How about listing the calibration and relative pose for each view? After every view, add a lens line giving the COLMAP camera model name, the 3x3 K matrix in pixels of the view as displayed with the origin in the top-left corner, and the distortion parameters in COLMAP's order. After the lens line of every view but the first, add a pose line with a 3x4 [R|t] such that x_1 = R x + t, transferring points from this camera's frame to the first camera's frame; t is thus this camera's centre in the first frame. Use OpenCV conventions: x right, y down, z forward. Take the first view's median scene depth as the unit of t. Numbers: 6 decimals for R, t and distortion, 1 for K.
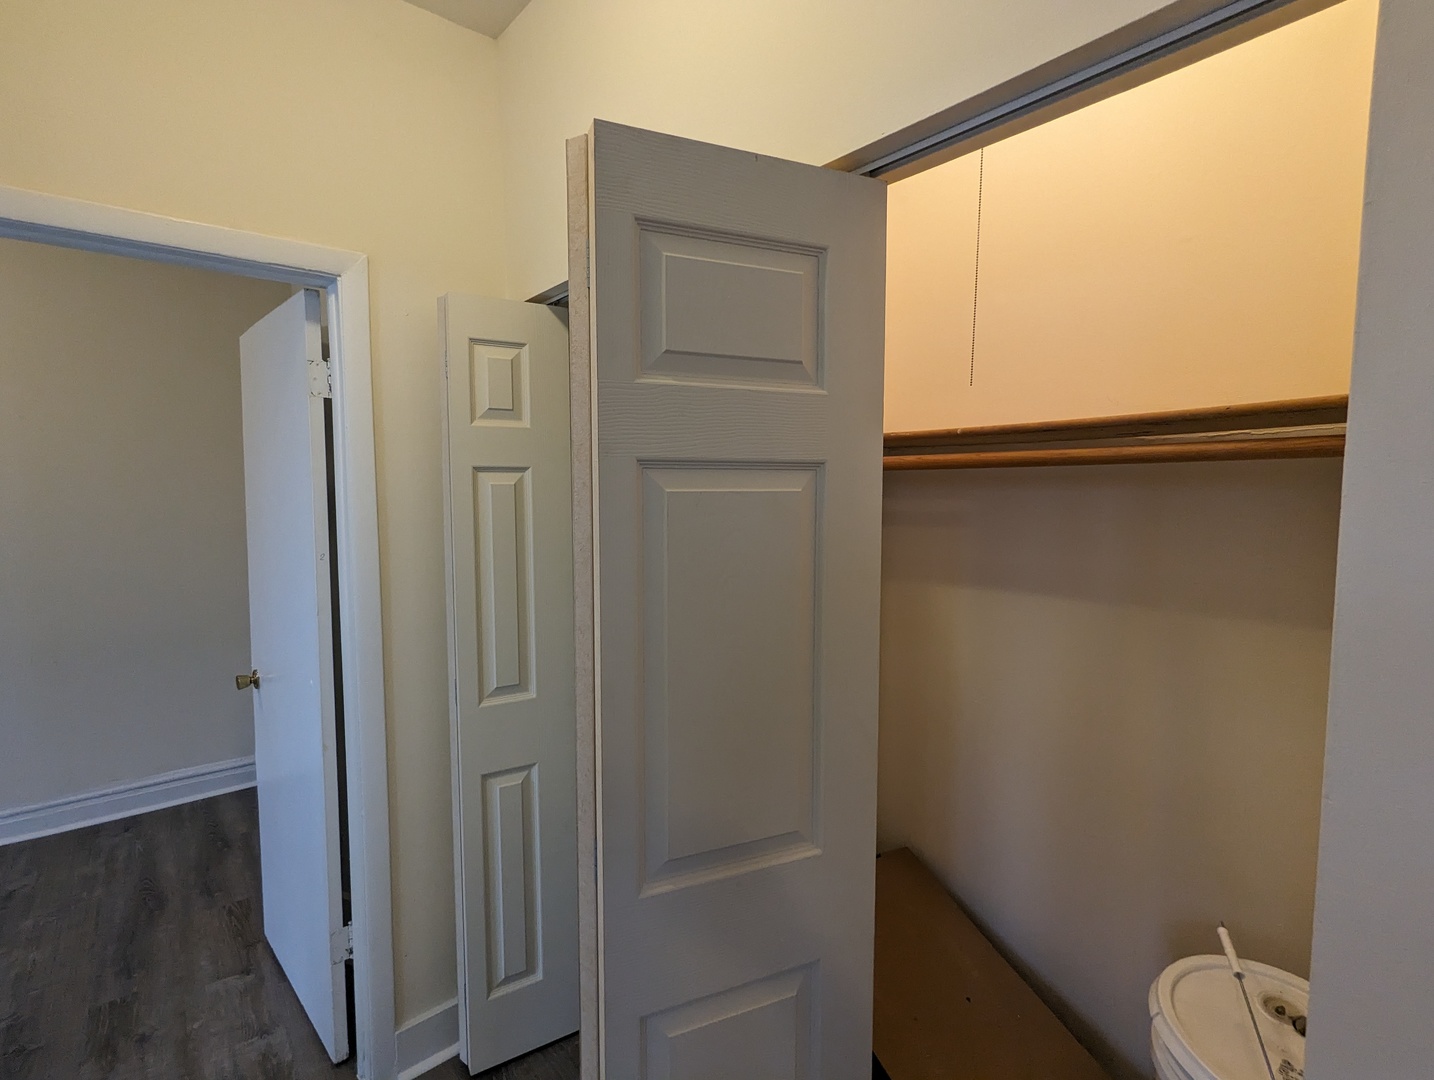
lens RADIAL K [[683.5, 0, 714.0], [0, 683.5, 536.4], [0, 0, 1]] dist [-0.000730, 0.000317]
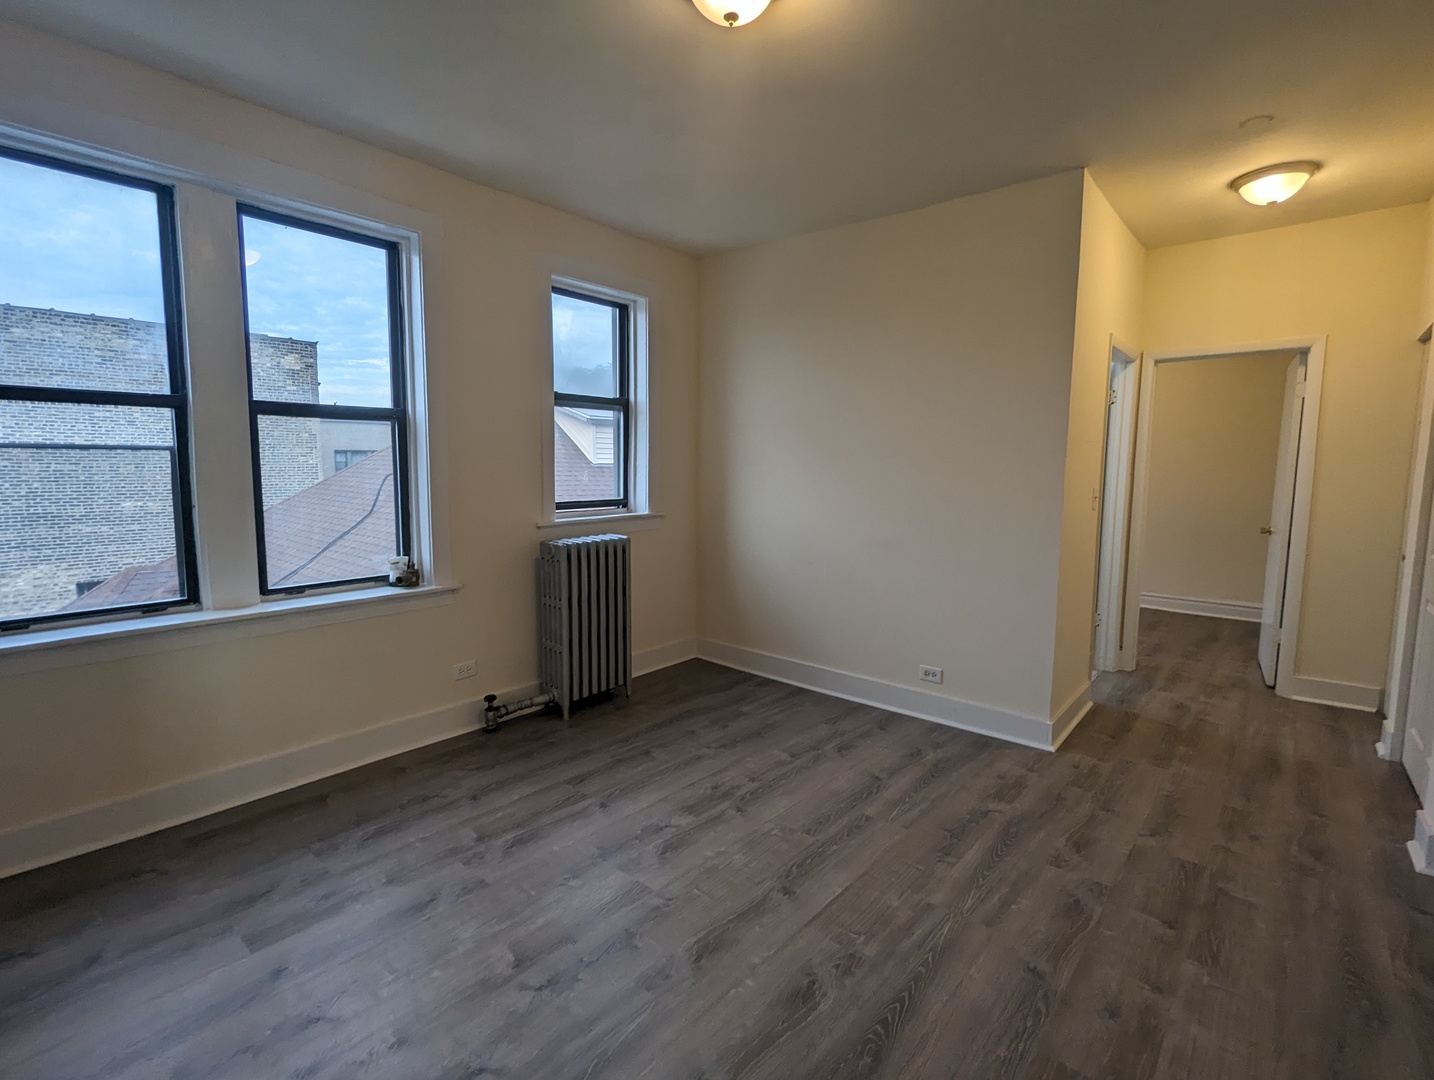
lens RADIAL K [[684.9, 0, 719.7], [0, 684.9, 534.8], [0, 0, 1]] dist [-0.001279, 0.002790]
pose [[0.170167, 0.104944, -0.979811, 1.156837], [-0.077148, 0.992680, 0.092924, 0.160736], [0.982391, 0.059778, 0.177017, -1.087074]]
